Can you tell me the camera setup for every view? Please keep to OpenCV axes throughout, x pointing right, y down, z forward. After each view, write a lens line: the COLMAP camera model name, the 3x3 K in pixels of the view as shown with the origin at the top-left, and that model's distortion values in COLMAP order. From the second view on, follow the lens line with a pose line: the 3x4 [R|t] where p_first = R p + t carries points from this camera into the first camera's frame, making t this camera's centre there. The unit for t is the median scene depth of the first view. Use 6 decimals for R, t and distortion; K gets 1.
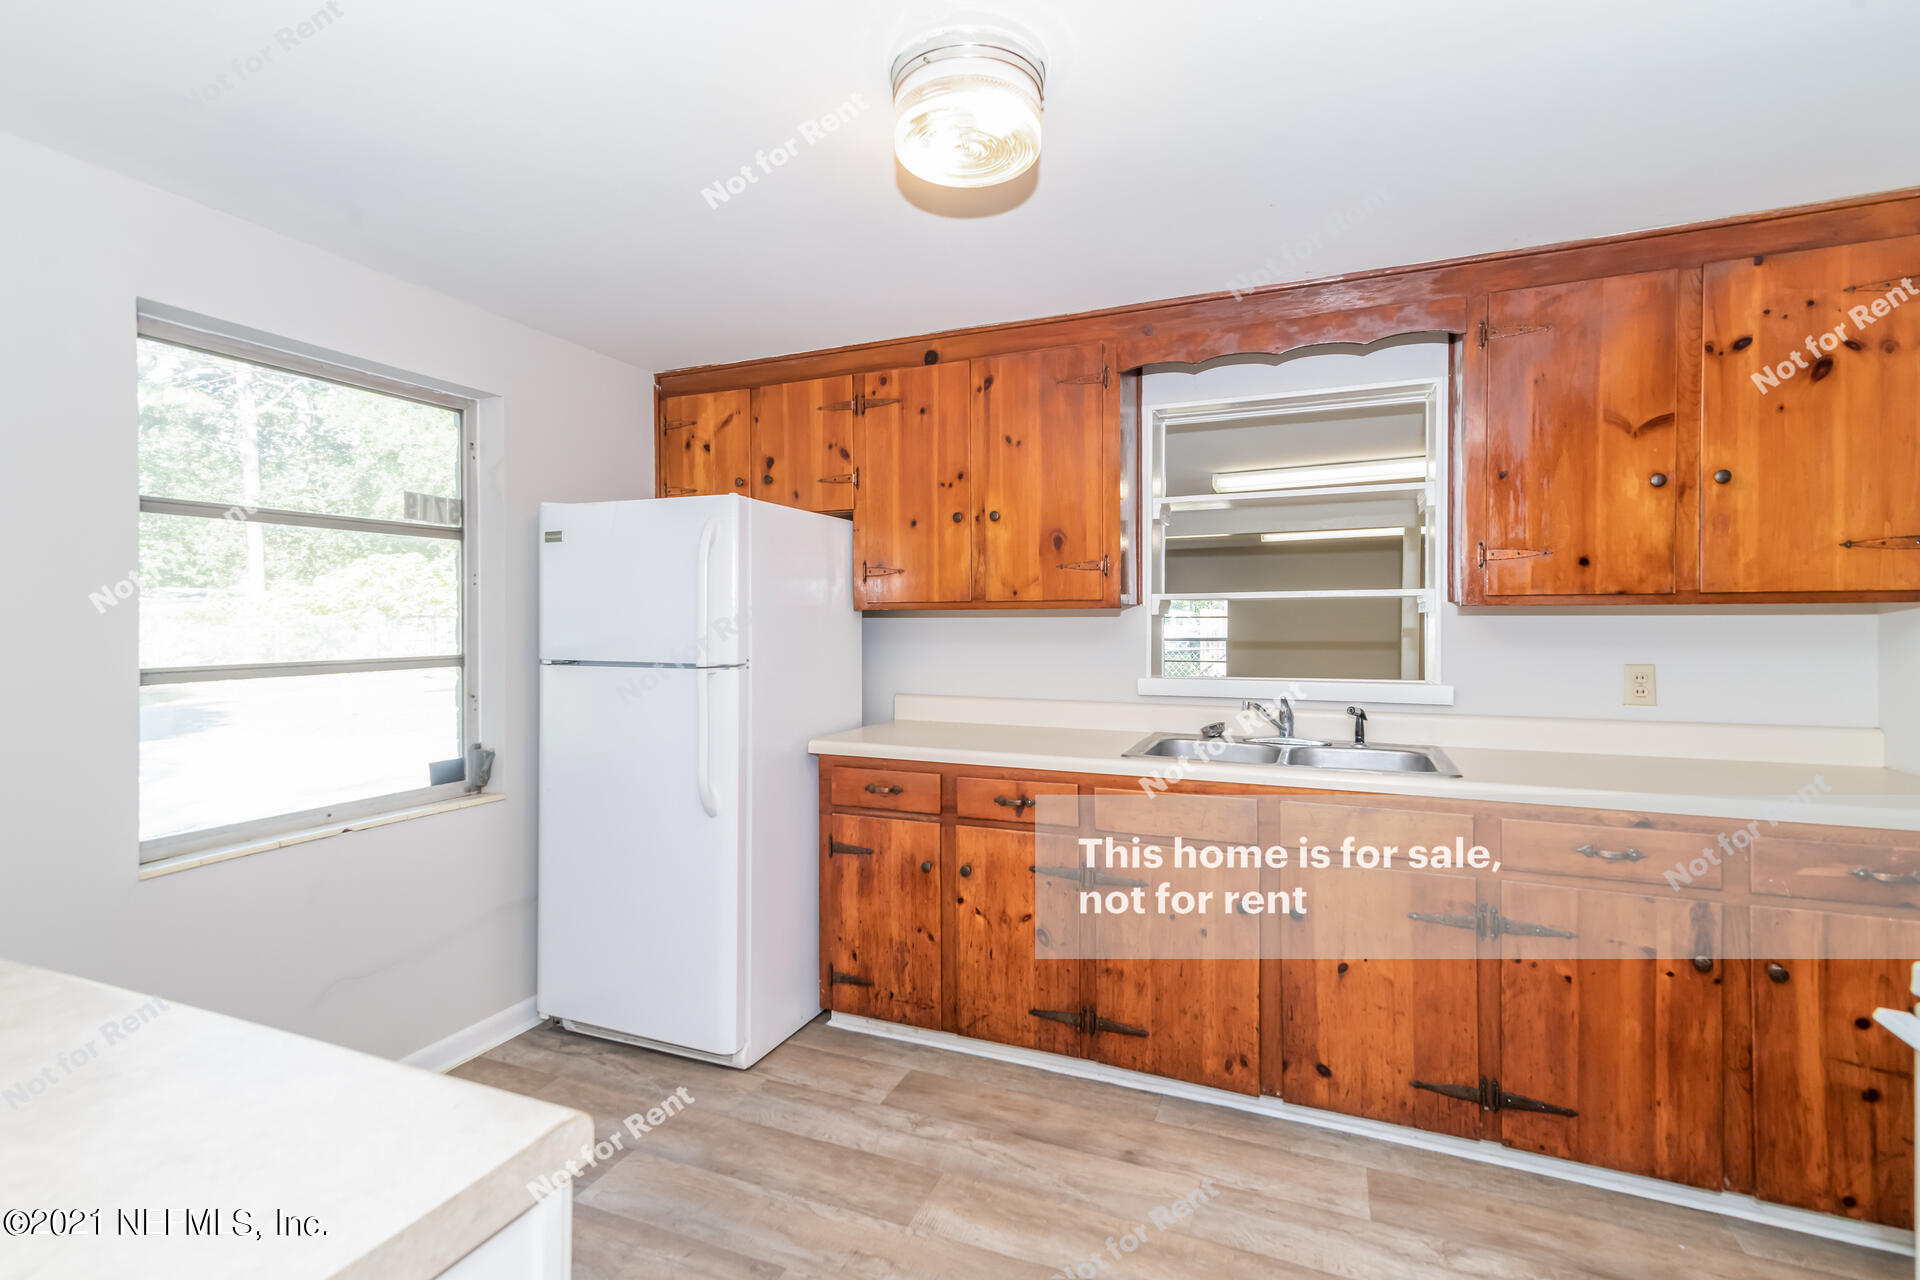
lens RADIAL K [[893.1, 0, 960.4], [0, 893.1, 618.1], [0, 0, 1]] dist [0.024515, -0.001682]
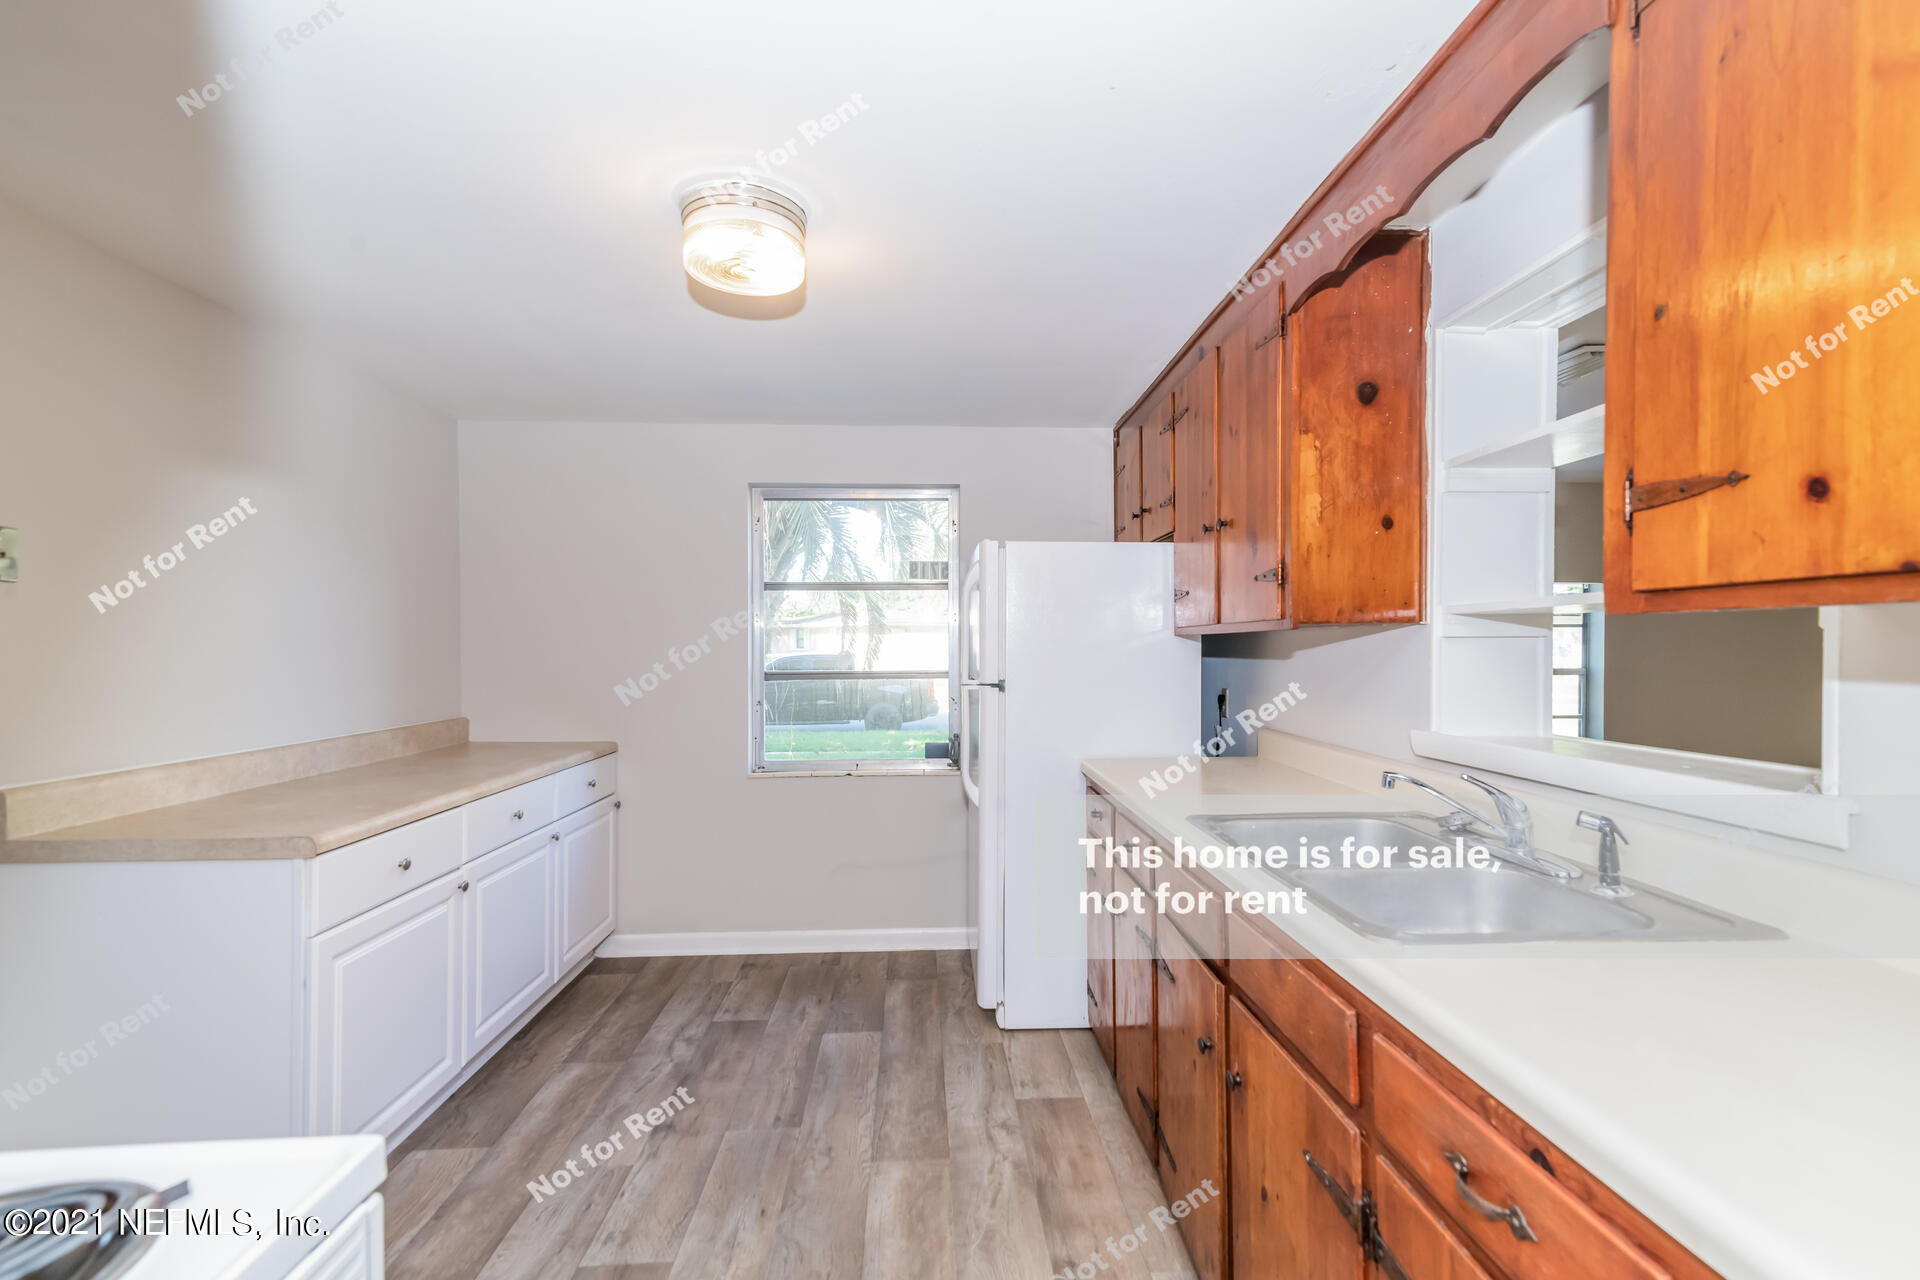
lens RADIAL K [[873.6, 0, 960.0], [0, 873.6, 640.0], [0, 0, 1]] dist [0.030542, 0.000059]
pose [[0.419994, -0.006383, -0.907504, 0.878924], [0.008892, 0.999956, -0.002918, -0.002590], [0.907483, -0.006844, 0.420032, 0.529894]]
